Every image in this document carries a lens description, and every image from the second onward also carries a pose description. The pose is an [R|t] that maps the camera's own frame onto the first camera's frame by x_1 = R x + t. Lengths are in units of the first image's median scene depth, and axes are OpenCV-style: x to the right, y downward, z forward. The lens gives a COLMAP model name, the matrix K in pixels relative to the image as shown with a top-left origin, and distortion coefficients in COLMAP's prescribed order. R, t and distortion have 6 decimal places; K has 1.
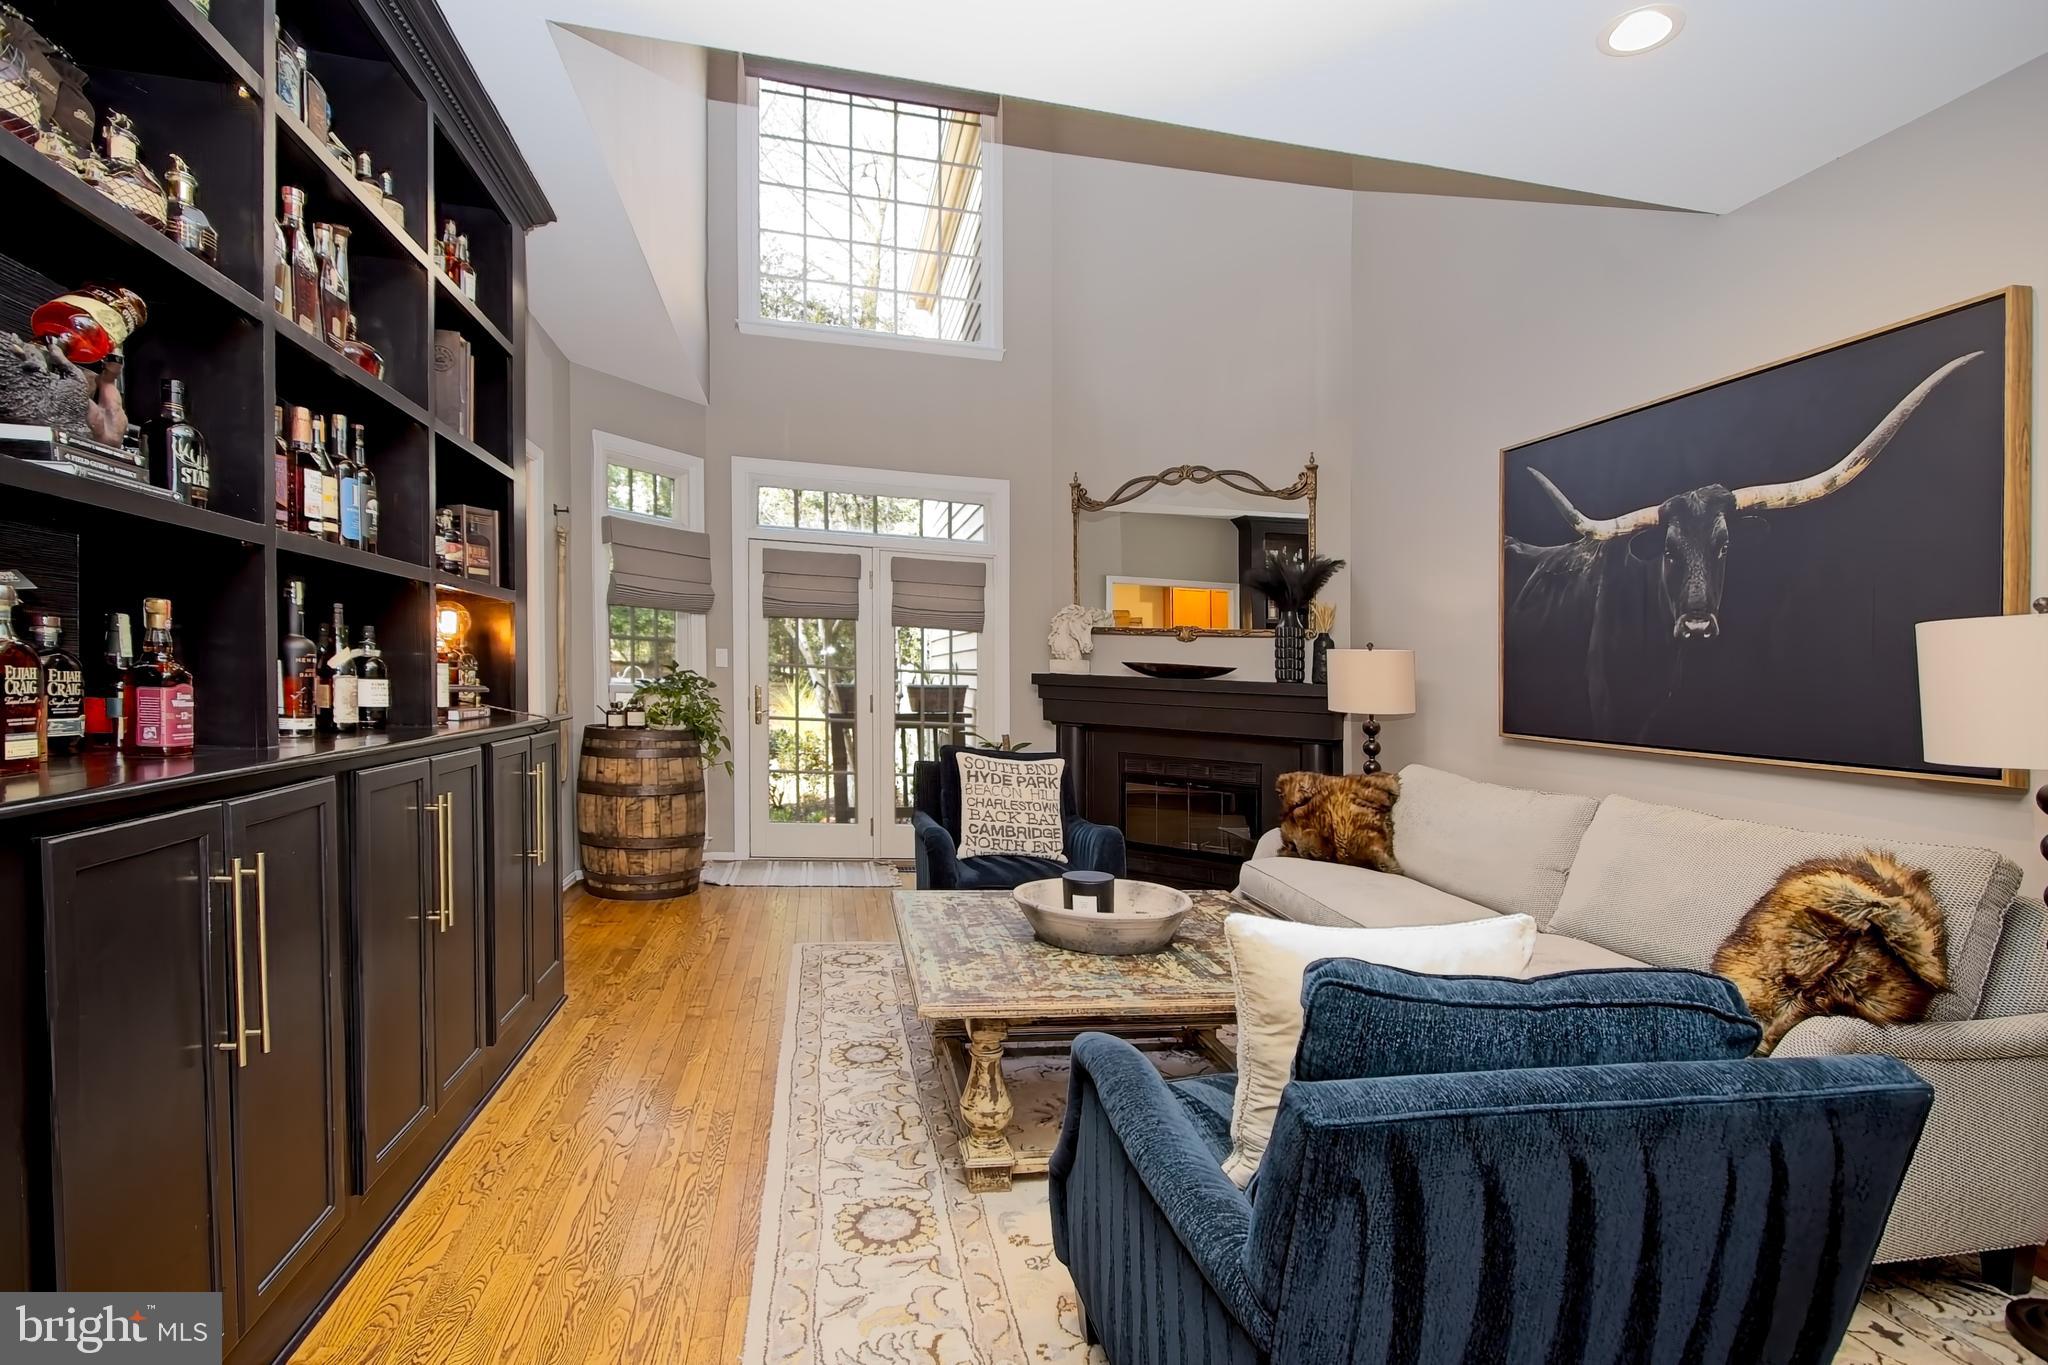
lens RADIAL K [[1011.7, 0, 1024.0], [0, 1011.7, 682.5], [0, 0, 1]] dist [-0.005936, -0.000516]
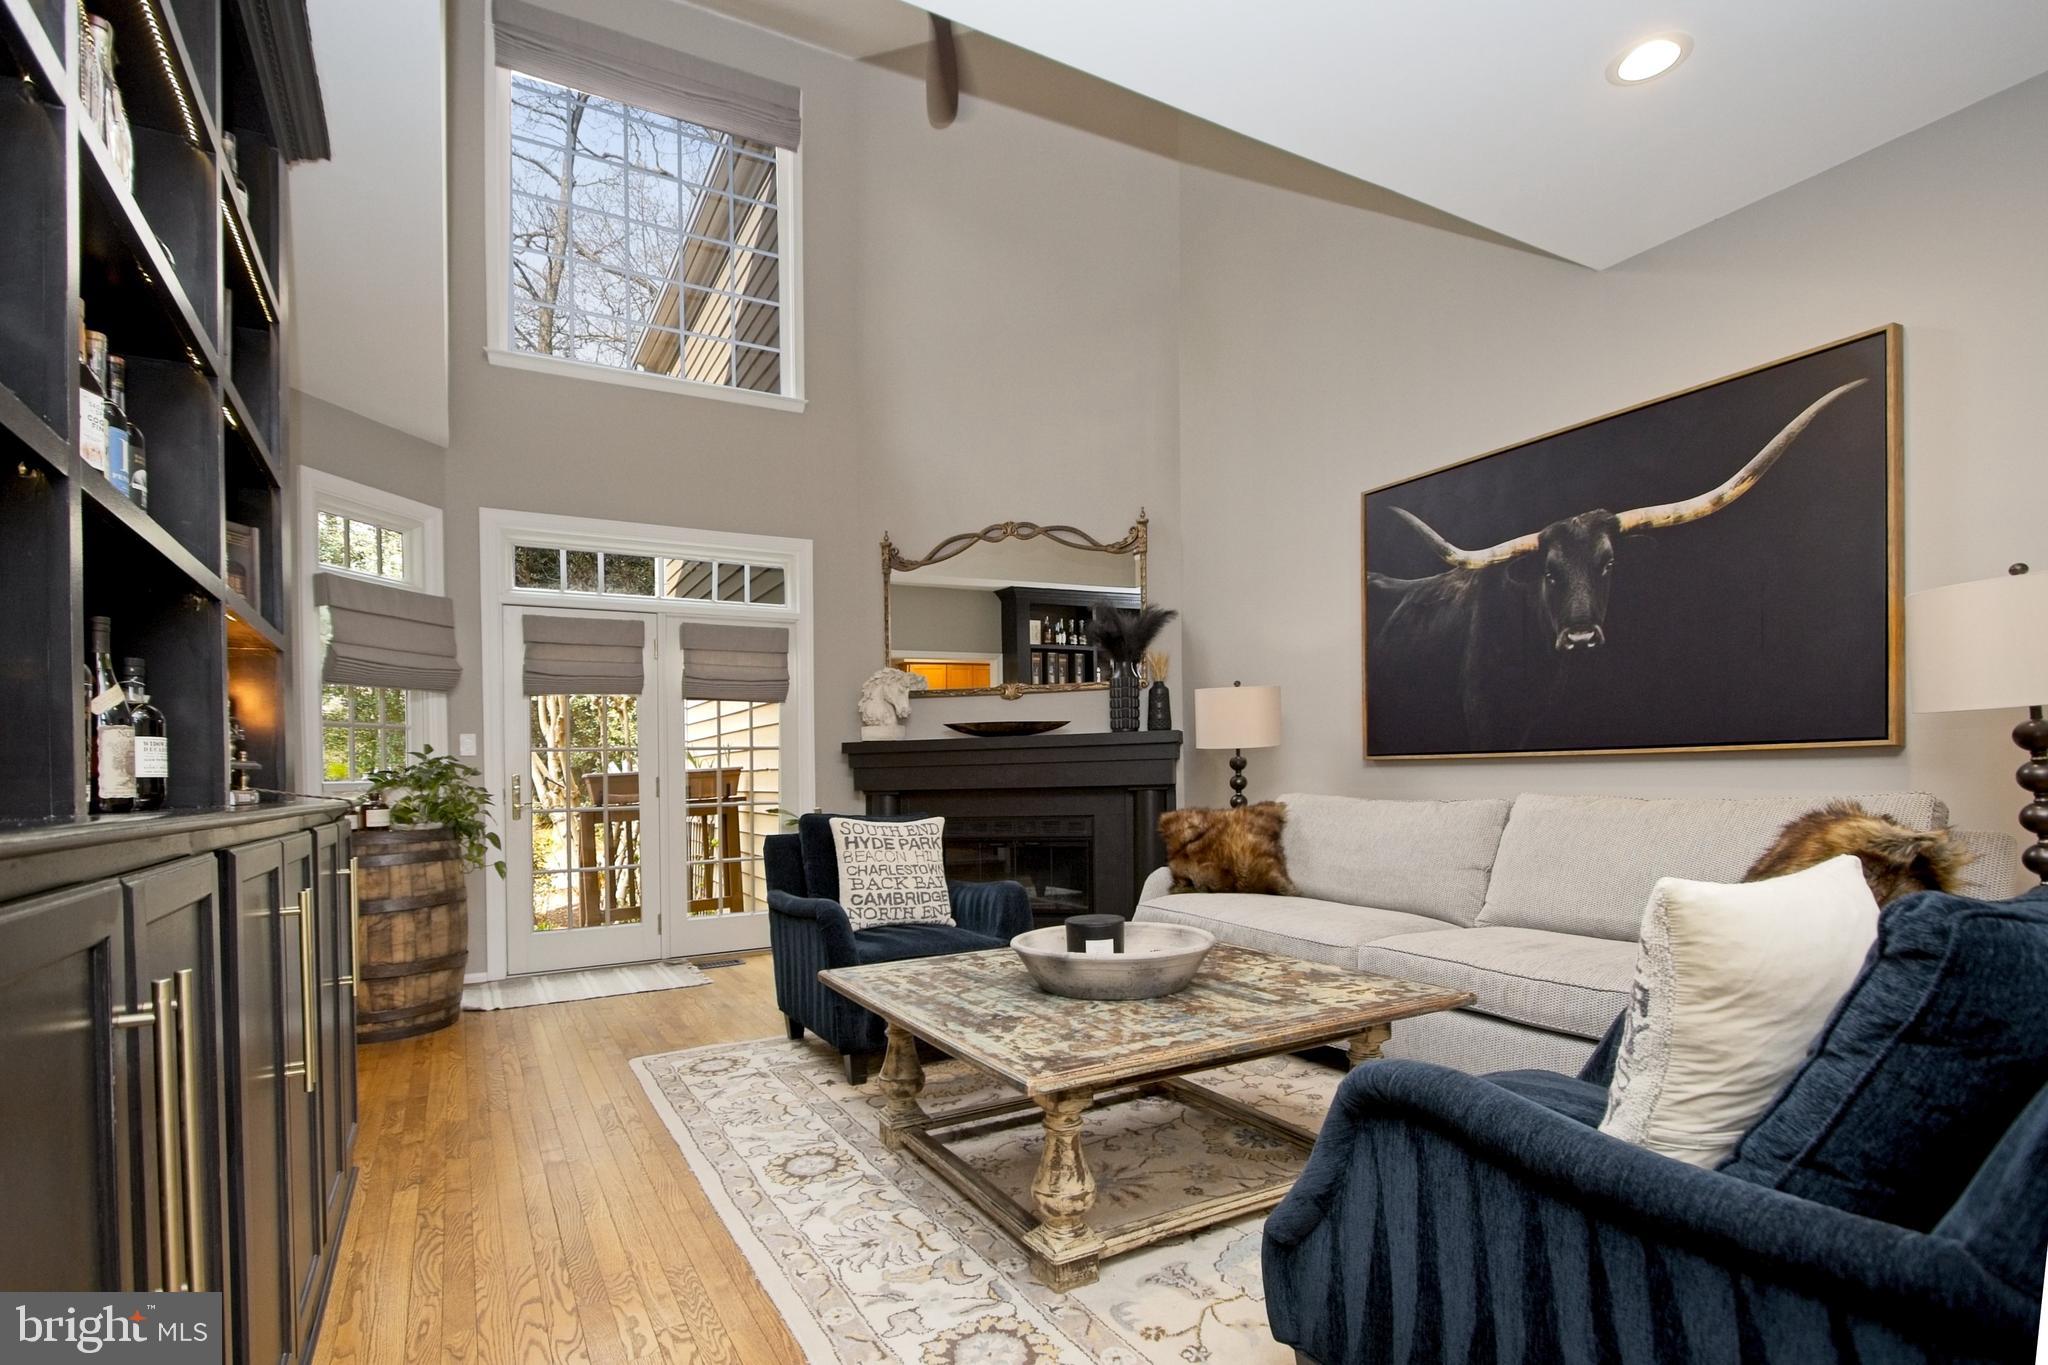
lens RADIAL K [[954.5, 0, 998.8], [0, 954.5, 750.7], [0, 0, 1]] dist [-0.005617, -0.000569]
pose [[0.945290, -0.051449, 0.322149, -0.223305], [0.060667, 0.997984, -0.018633, 0.038215], [-0.320541, 0.037157, 0.946506, 0.155248]]
